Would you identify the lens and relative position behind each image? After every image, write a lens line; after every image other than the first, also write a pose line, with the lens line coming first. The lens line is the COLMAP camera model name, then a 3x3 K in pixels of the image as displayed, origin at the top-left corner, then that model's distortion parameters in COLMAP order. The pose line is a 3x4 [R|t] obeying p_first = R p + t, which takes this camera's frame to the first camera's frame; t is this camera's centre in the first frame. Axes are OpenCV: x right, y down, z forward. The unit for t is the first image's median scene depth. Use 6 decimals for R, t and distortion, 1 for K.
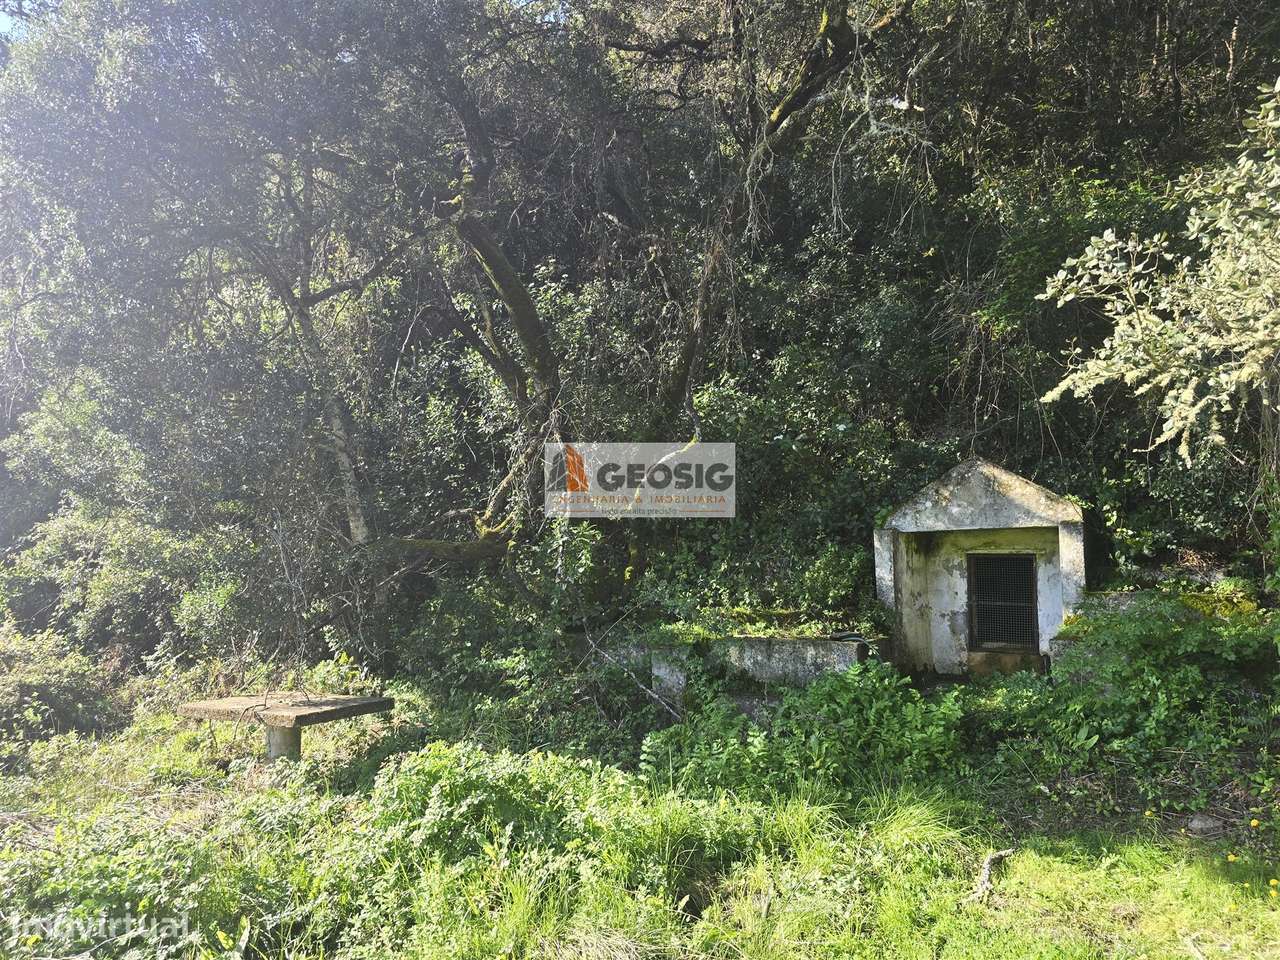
lens RADIAL K [[881.3, 0, 612.8], [0, 881.3, 476.8], [0, 0, 1]] dist [0.022724, 0.001463]
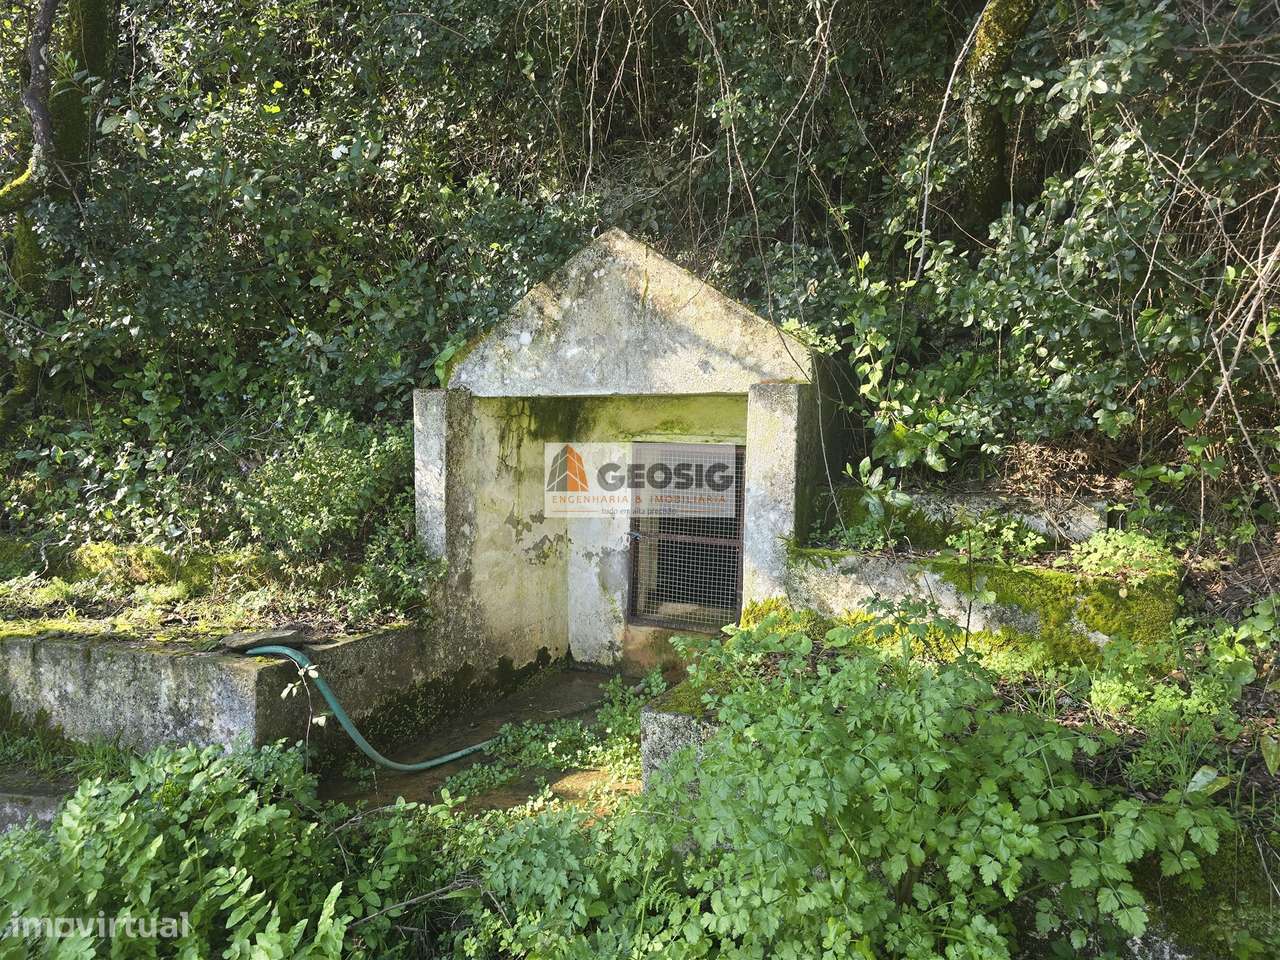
lens RADIAL K [[881.3, 0, 612.8], [0, 881.3, 476.8], [0, 0, 1]] dist [0.022724, 0.001463]
pose [[0.990621, 0.011462, 0.136159, 0.347568], [-0.033614, 0.986296, 0.161528, 0.027068], [-0.132442, -0.164590, 0.977430, 0.540491]]
